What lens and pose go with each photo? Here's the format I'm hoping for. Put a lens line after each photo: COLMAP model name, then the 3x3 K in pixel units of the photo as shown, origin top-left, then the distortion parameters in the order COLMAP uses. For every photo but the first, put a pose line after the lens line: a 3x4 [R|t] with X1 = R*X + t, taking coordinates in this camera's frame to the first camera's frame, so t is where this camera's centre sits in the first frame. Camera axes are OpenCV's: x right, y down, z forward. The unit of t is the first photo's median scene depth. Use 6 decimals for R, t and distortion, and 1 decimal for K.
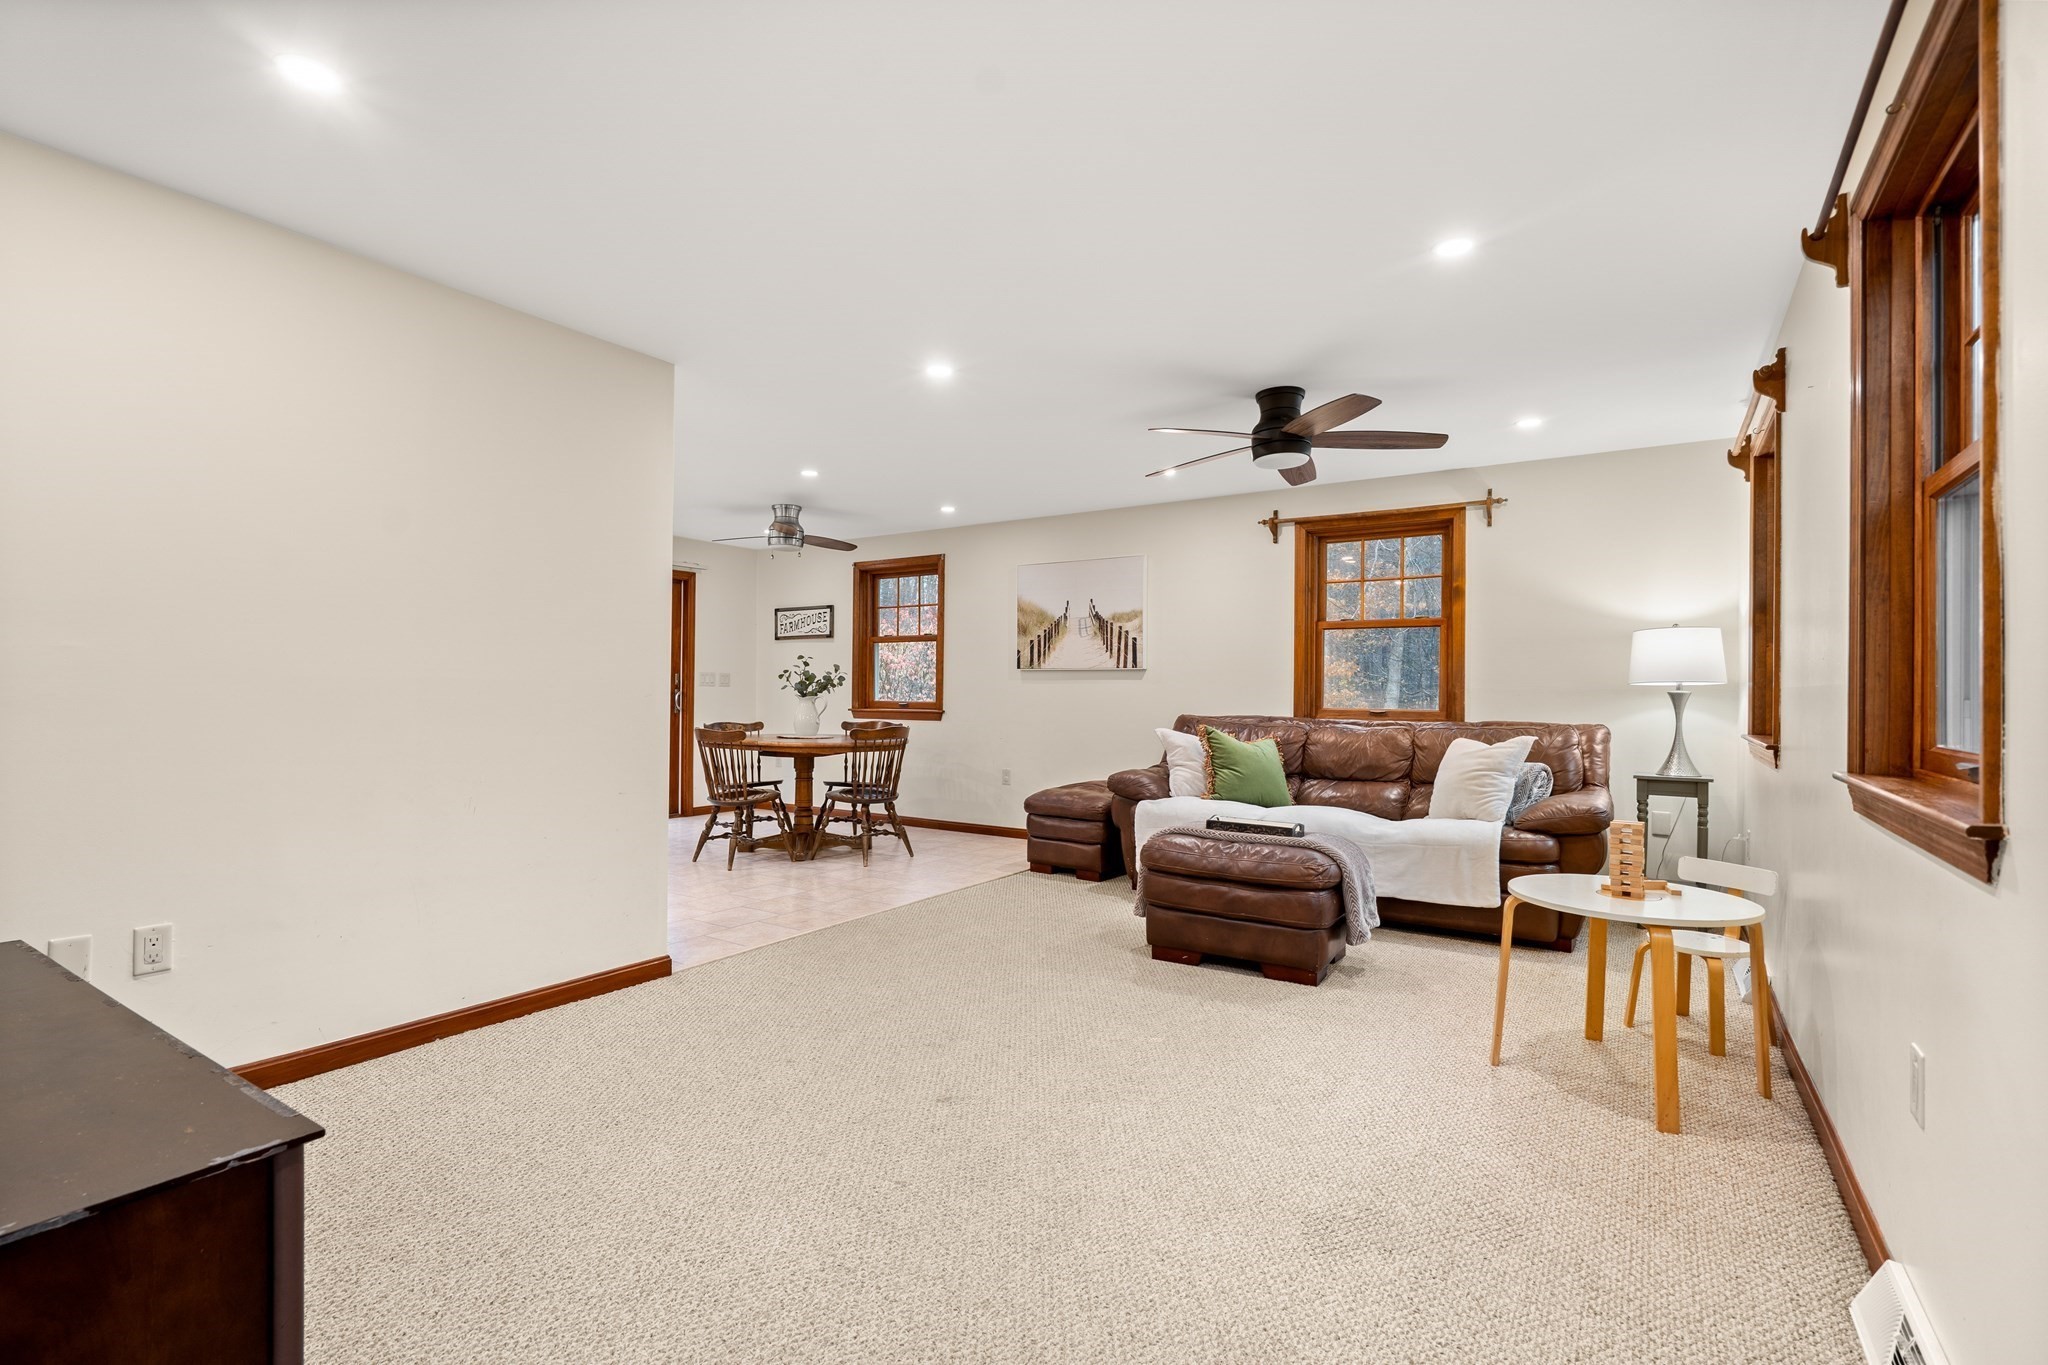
lens RADIAL K [[940.5, 0, 1029.4], [0, 940.5, 681.9], [0, 0, 1]] dist [-0.005615, 0.003777]
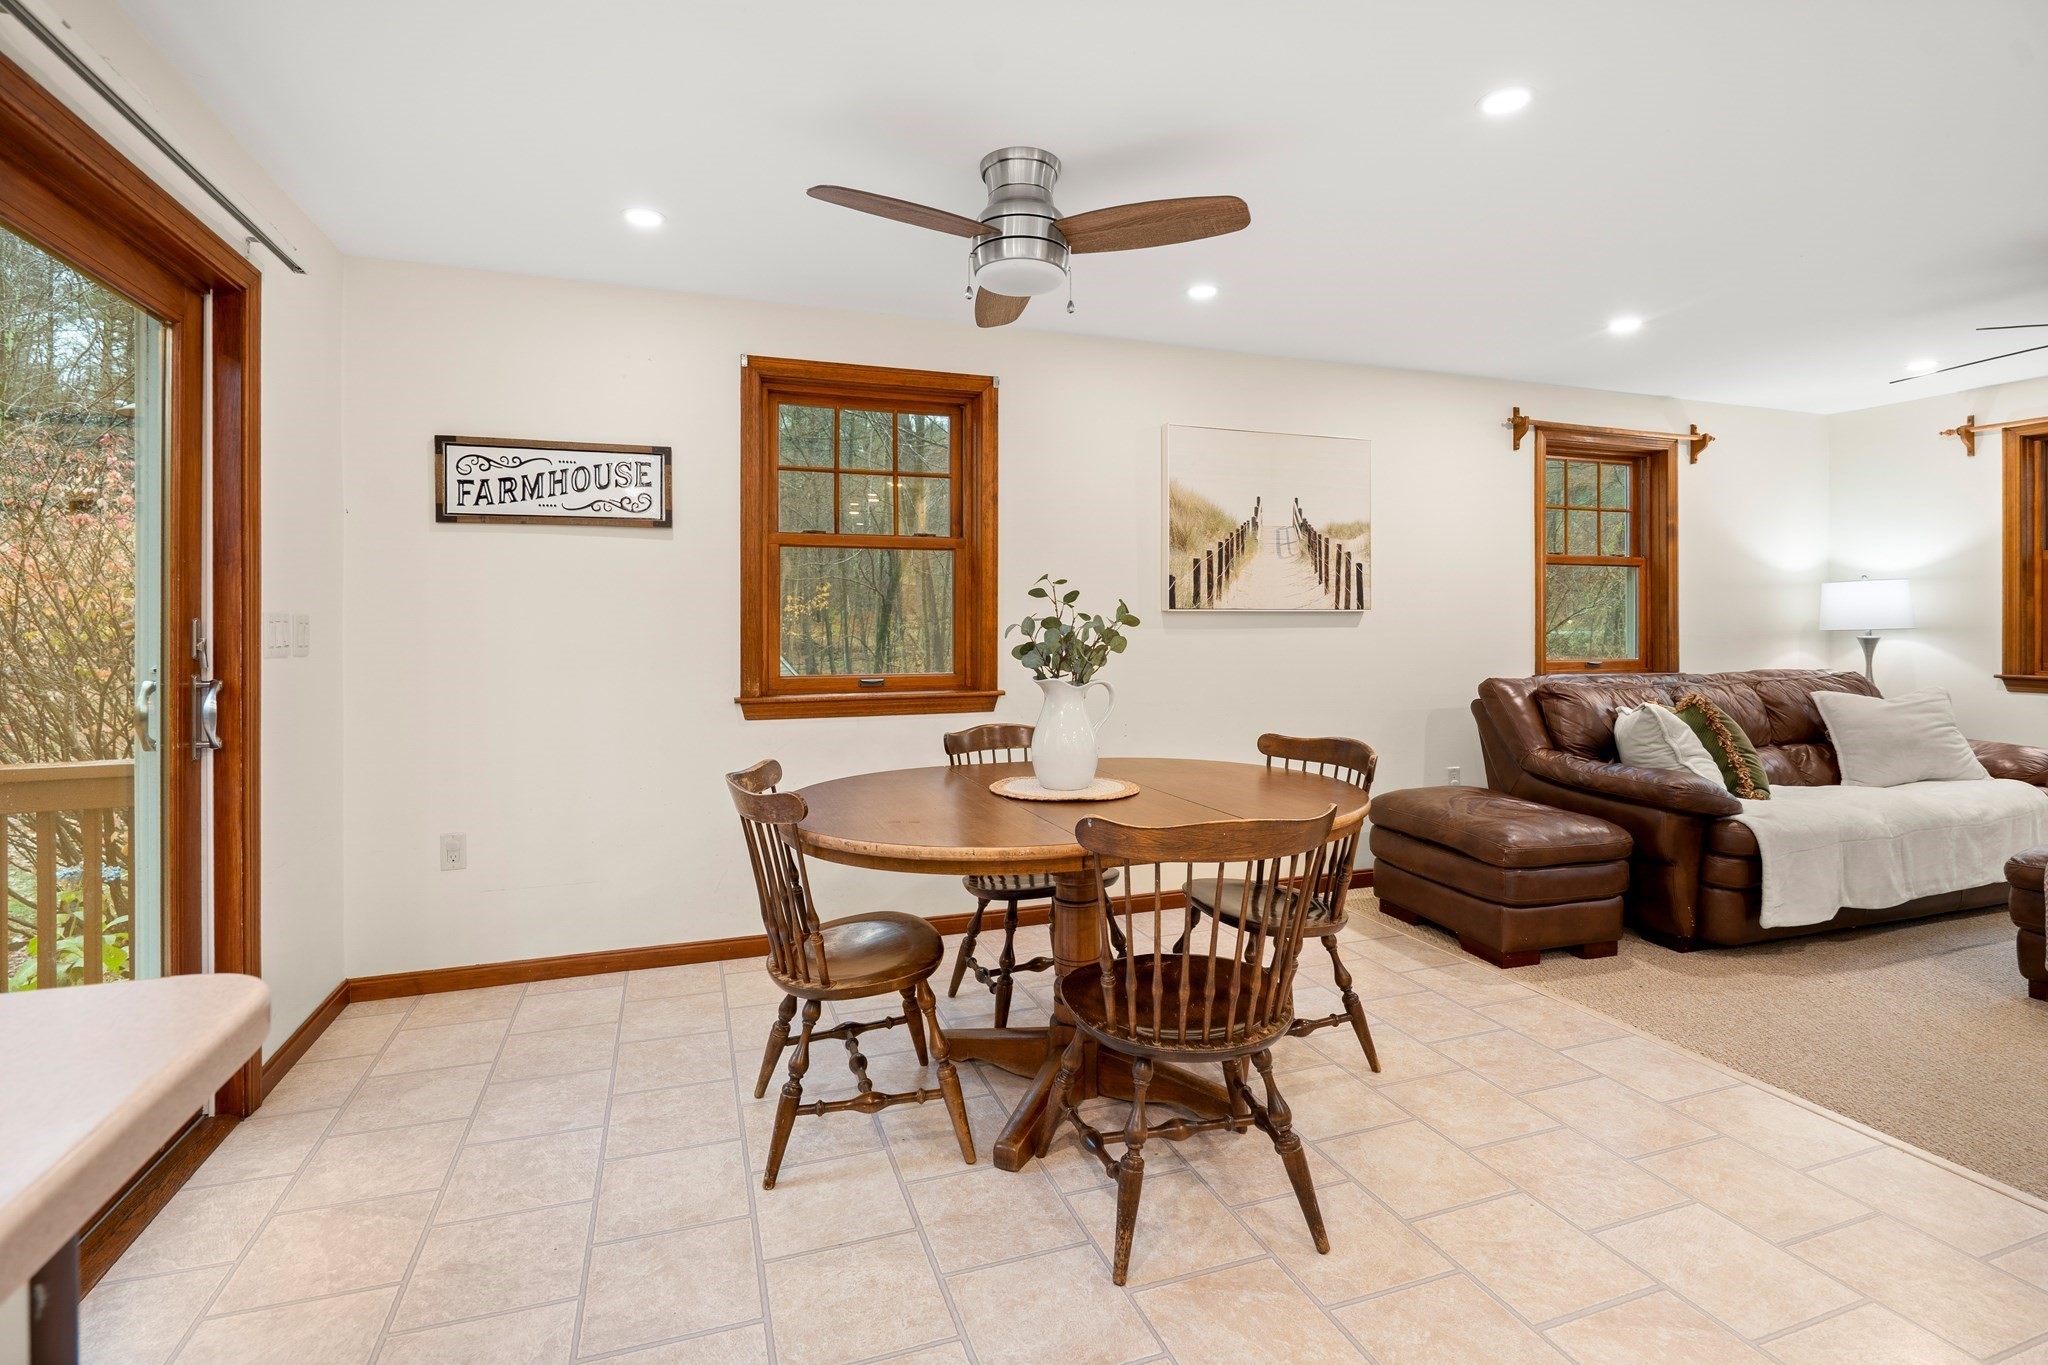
lens RADIAL K [[940.5, 0, 997.2], [0, 940.5, 629.9], [0, 0, 1]] dist [-0.005615, 0.003777]
pose [[0.601933, -0.015467, 0.798397, -0.559241], [-0.000978, 0.999797, 0.020106, -0.013363], [-0.798546, -0.012883, 0.601796, 0.794500]]
